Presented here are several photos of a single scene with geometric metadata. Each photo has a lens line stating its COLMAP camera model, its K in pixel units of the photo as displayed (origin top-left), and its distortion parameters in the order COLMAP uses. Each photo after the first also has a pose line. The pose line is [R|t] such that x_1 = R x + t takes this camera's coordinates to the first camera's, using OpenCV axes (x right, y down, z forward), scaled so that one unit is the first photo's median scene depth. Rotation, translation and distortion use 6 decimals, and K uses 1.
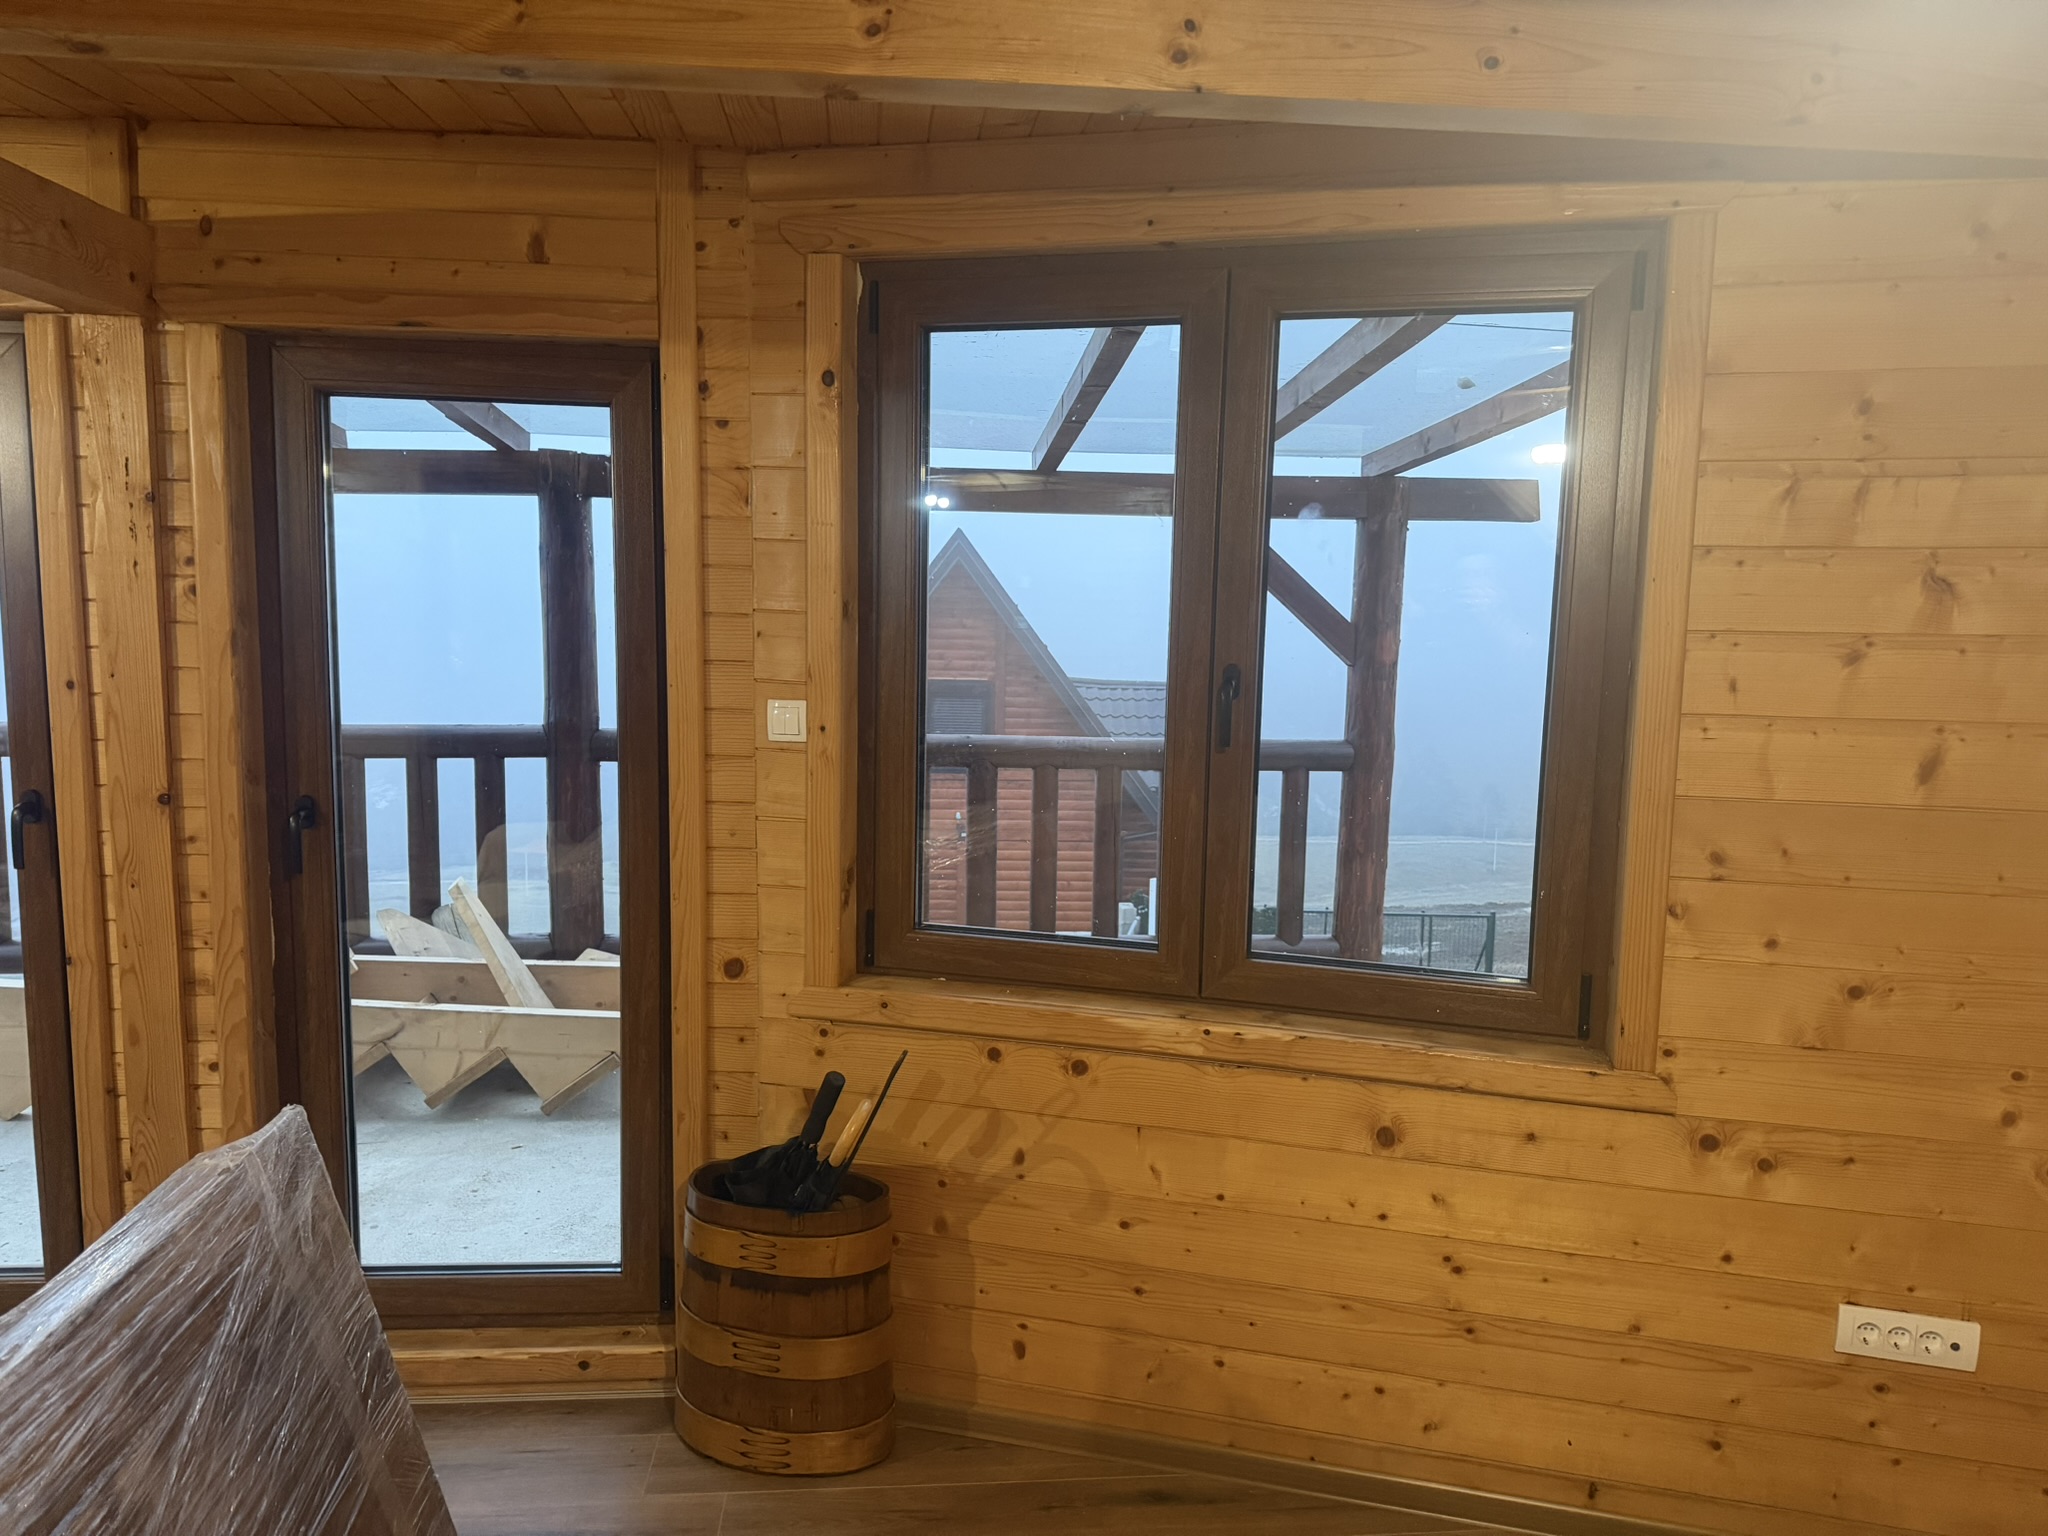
lens RADIAL K [[1415.0, 0, 1033.0], [0, 1415.0, 765.5], [0, 0, 1]] dist [0.064952, -0.080146]
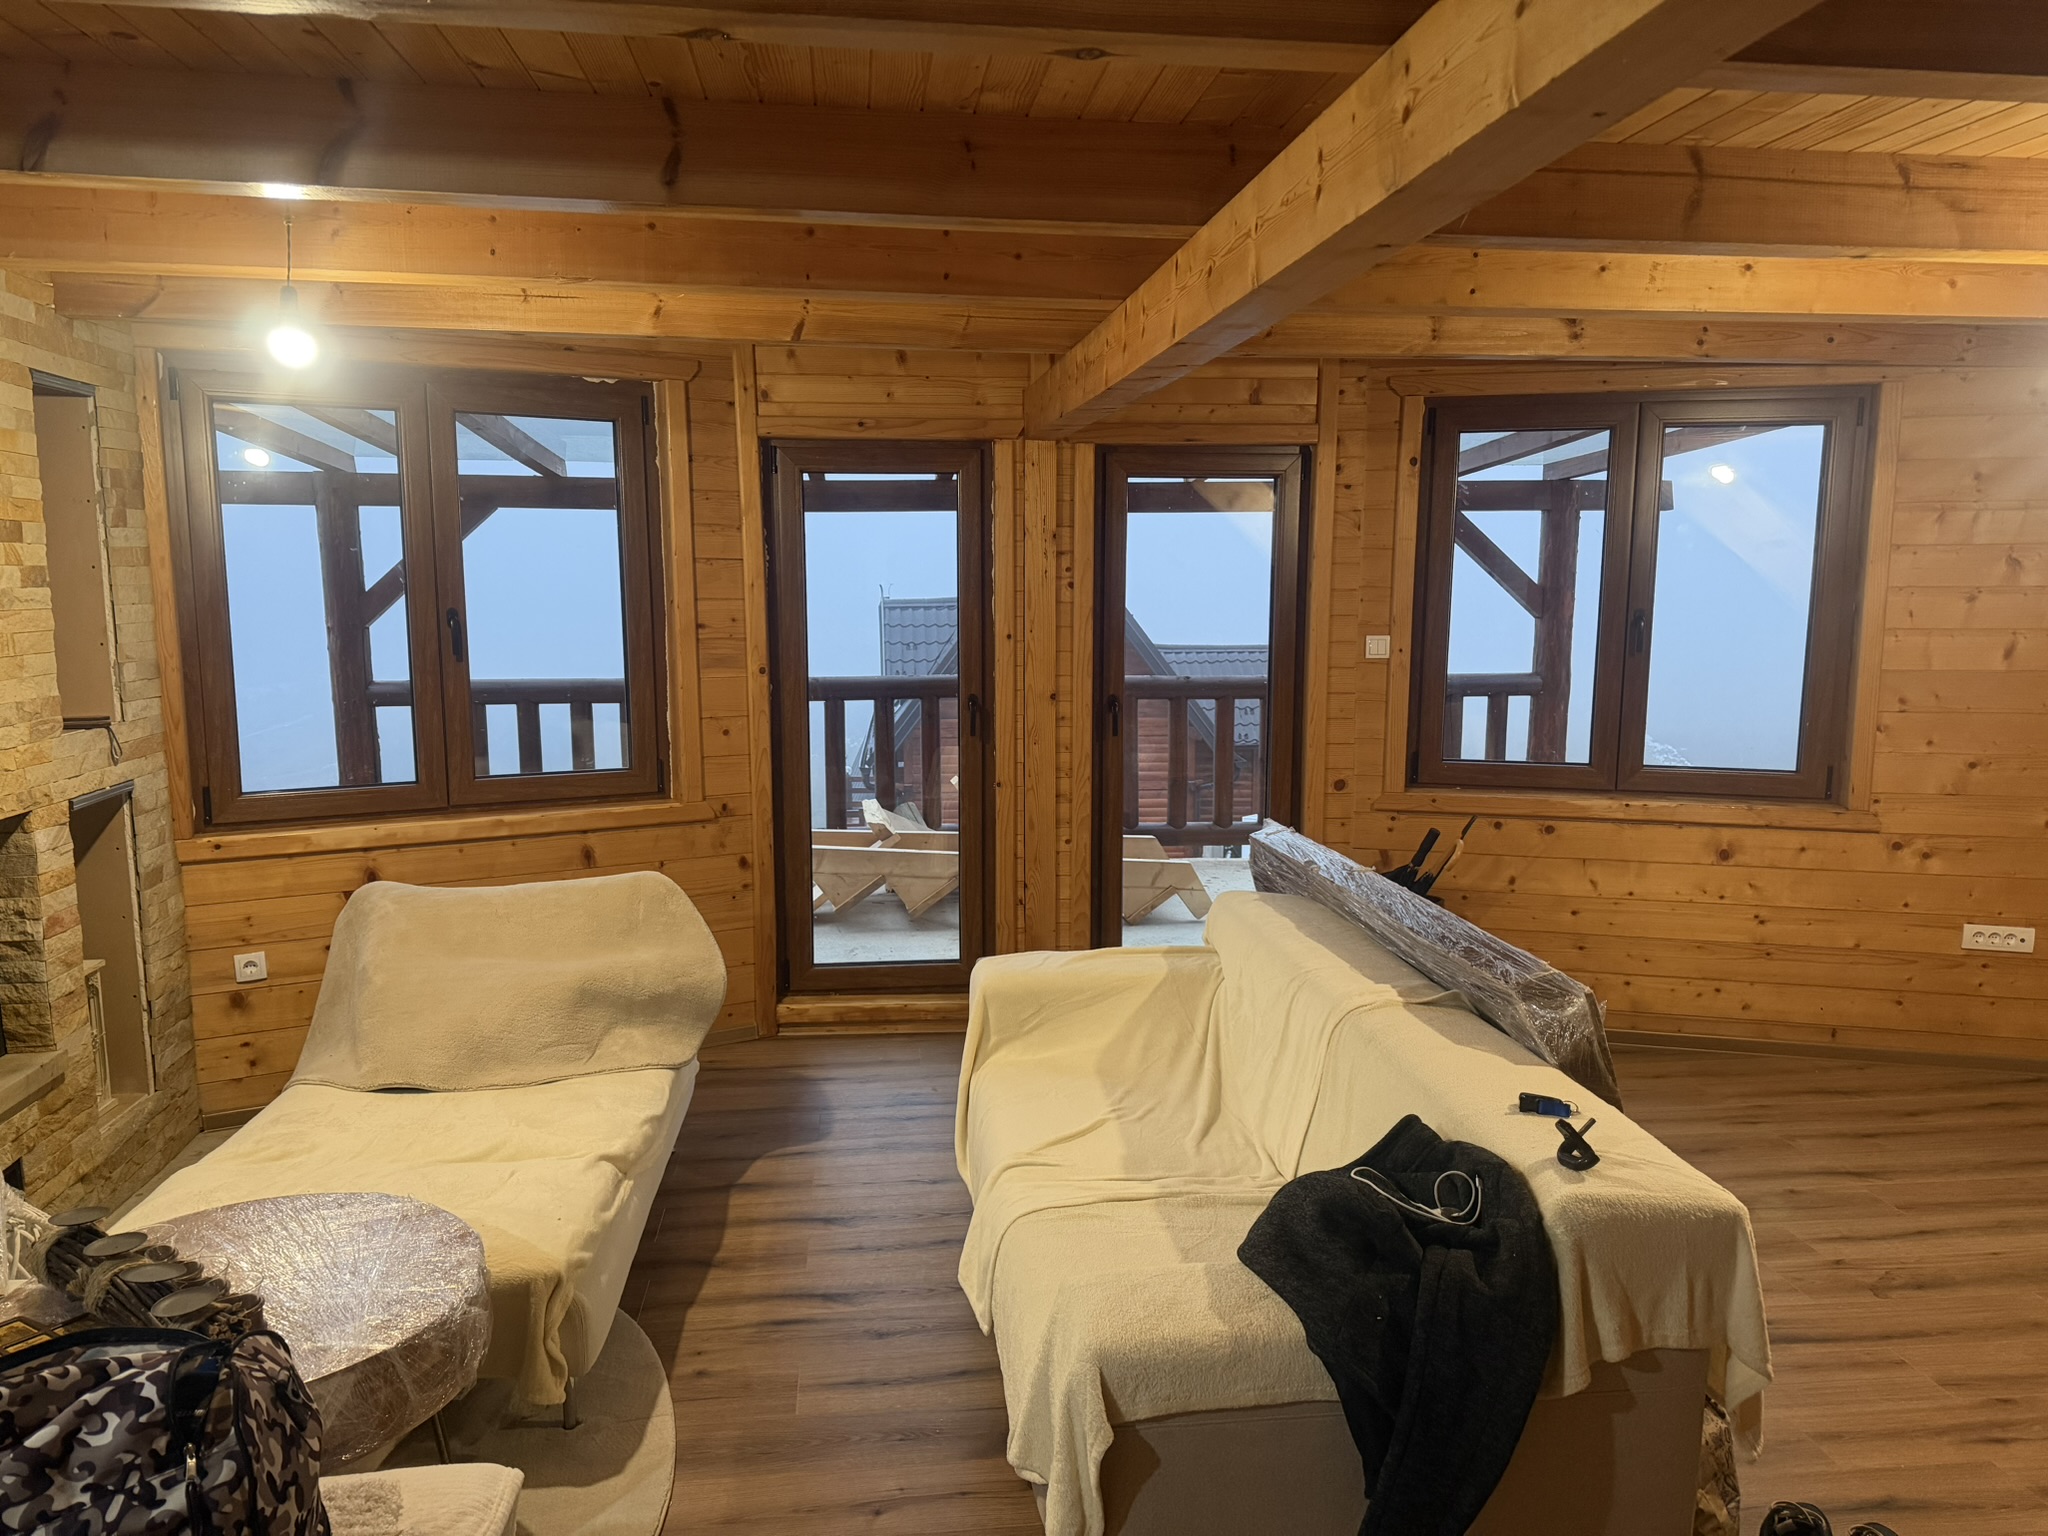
lens RADIAL K [[1415.0, 0, 1033.0], [0, 1415.0, 765.5], [0, 0, 1]] dist [0.064952, -0.080146]
pose [[0.999608, -0.022718, 0.016360, -0.670708], [0.022373, 0.999530, 0.020976, 0.074976], [-0.016829, -0.020602, 0.999646, -0.854267]]
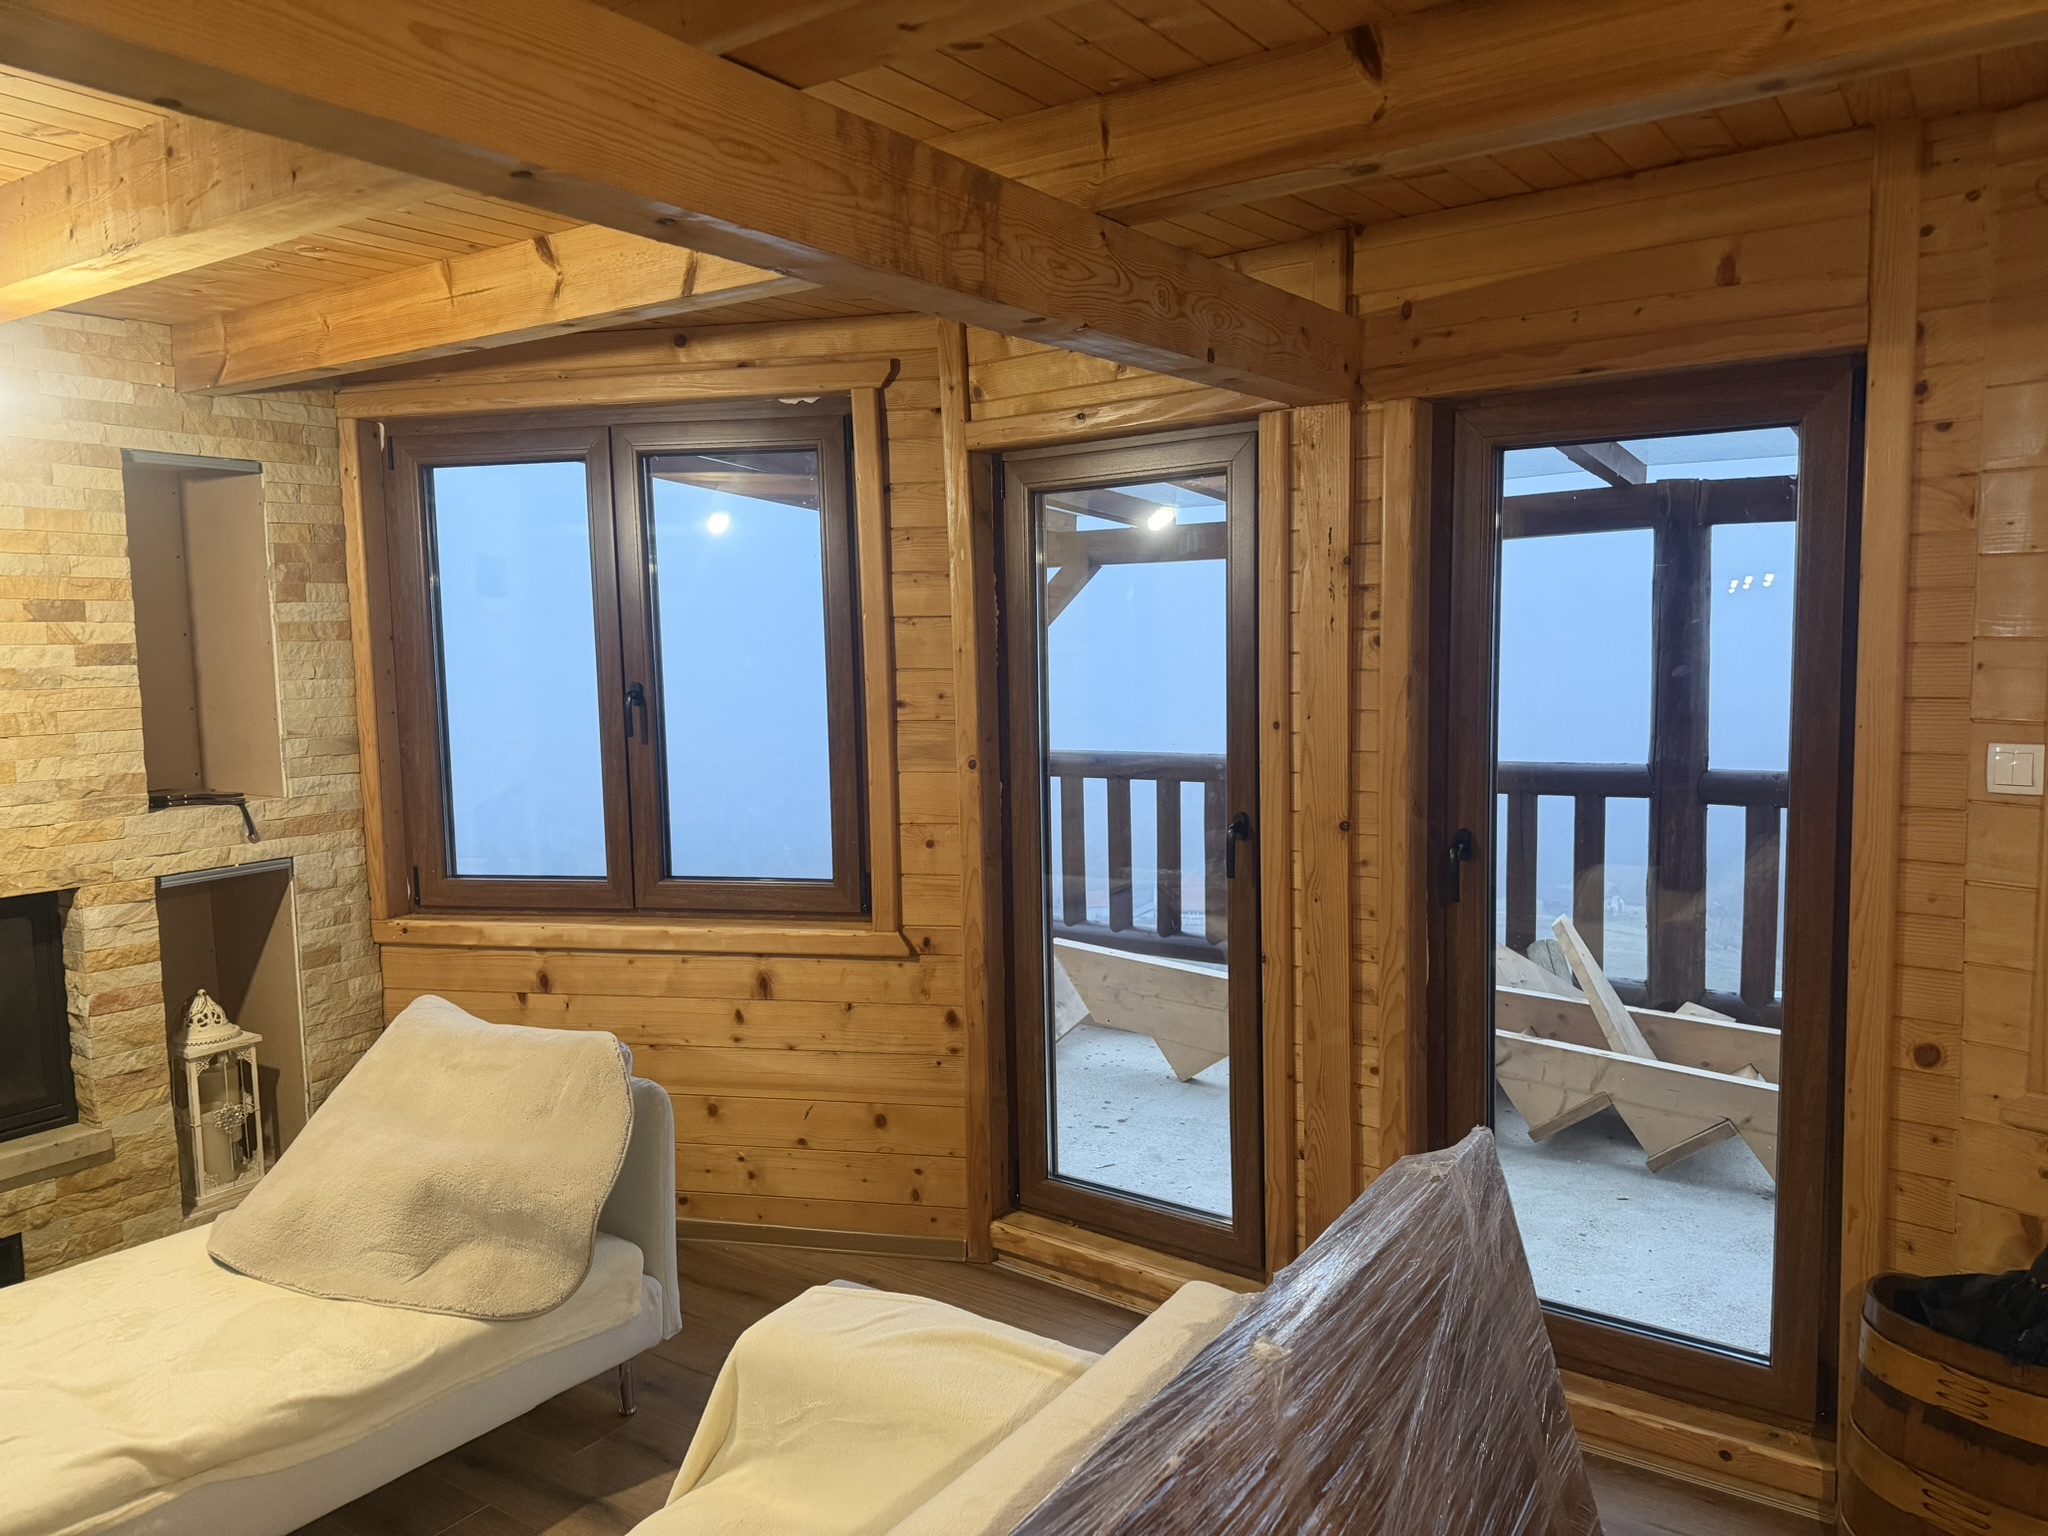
lens RADIAL K [[1415.0, 0, 1033.0], [0, 1415.0, 765.5], [0, 0, 1]] dist [0.064952, -0.080146]
pose [[0.767597, 0.021481, -0.640573, -0.078951], [-0.036855, 0.999264, -0.010653, -0.003430], [0.639873, 0.031786, 0.767823, -0.019355]]
